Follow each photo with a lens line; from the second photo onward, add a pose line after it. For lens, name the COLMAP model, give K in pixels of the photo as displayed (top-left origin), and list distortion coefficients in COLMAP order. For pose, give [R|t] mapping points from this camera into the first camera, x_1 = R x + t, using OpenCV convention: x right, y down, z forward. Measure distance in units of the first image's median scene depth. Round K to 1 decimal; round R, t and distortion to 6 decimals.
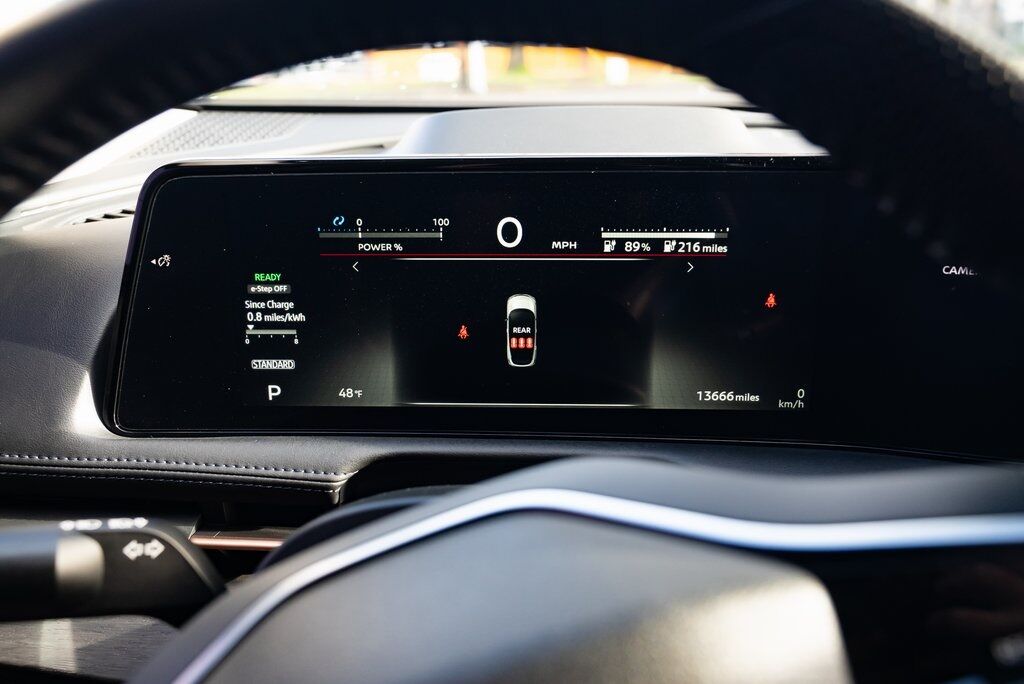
lens RADIAL K [[846.0, 0, 510.6], [0, 846.0, 341.1], [0, 0, 1]] dist [-0.019316, 0.027913]
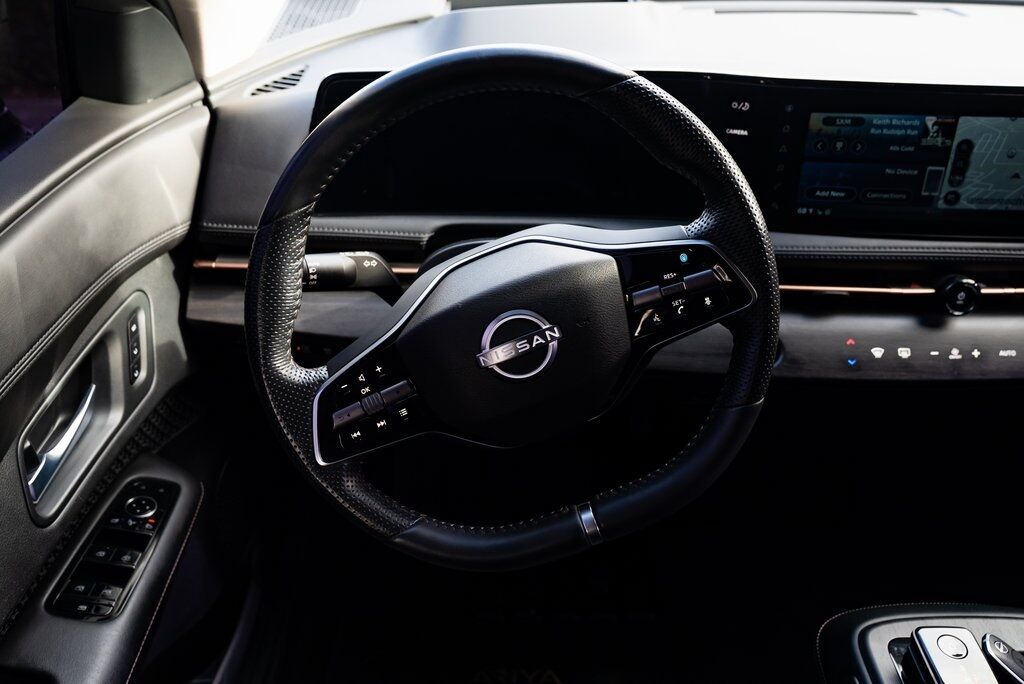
lens RADIAL K [[846.0, 0, 511.2], [0, 846.0, 336.6], [0, 0, 1]] dist [-0.019316, 0.027913]
pose [[0.999341, -0.013271, 0.033795, -0.071276], [0.003846, 0.964266, 0.264910, -0.138215], [-0.036103, -0.264605, 0.963681, -0.994742]]
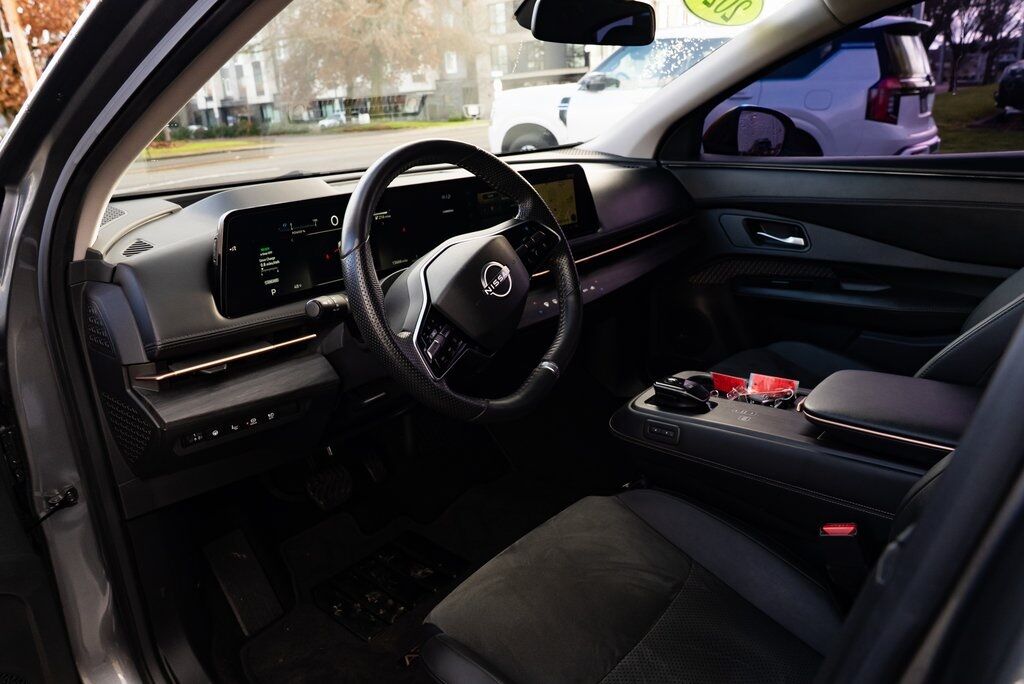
lens RADIAL K [[698.1, 0, 515.7], [0, 698.1, 338.4], [0, 0, 1]] dist [-0.029144, 0.015979]
pose [[0.618546, -0.262664, 0.740546, -1.568780], [0.284364, 0.953418, 0.100651, 0.209544], [-0.732487, 0.148327, 0.664425, -1.084467]]
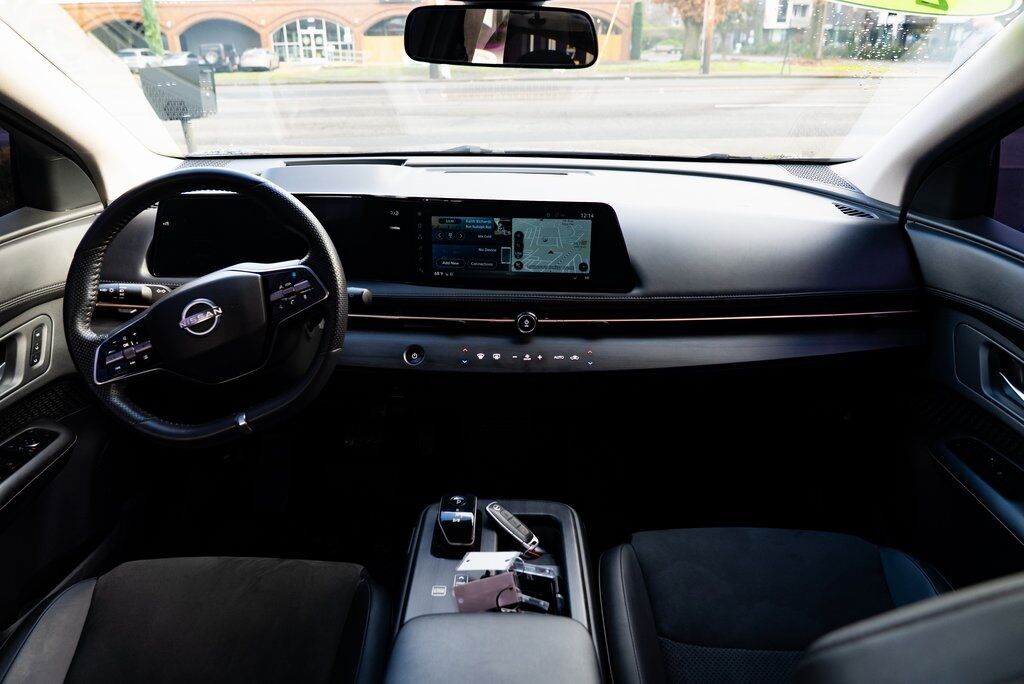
lens RADIAL K [[698.1, 0, 511.2], [0, 698.1, 342.2], [0, 0, 1]] dist [-0.029144, 0.015979]
pose [[0.999452, 0.001394, 0.033060, 0.867946], [-0.004440, 0.995727, 0.092241, 0.113662], [-0.032790, -0.092338, 0.995188, -1.833307]]
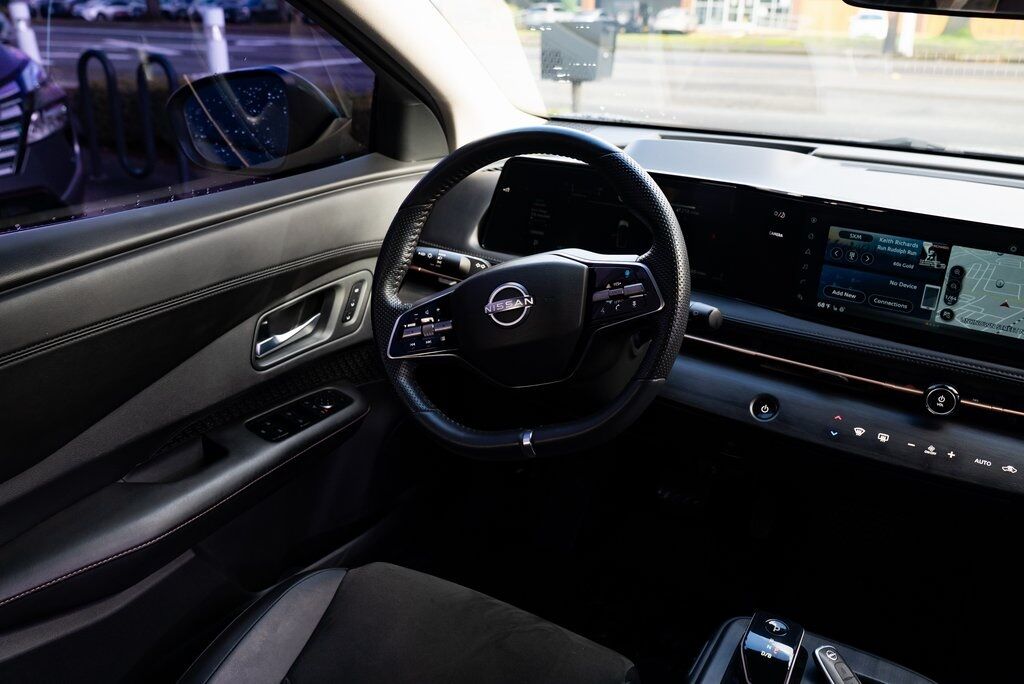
lens RADIAL K [[846.0, 0, 518.7], [0, 846.0, 345.3], [0, 0, 1]] dist [-0.019316, 0.027913]
pose [[0.891662, 0.205609, -0.403315, 0.890924], [-0.175938, 0.978264, 0.109747, 0.099697], [0.417114, -0.026898, 0.908456, -1.608425]]
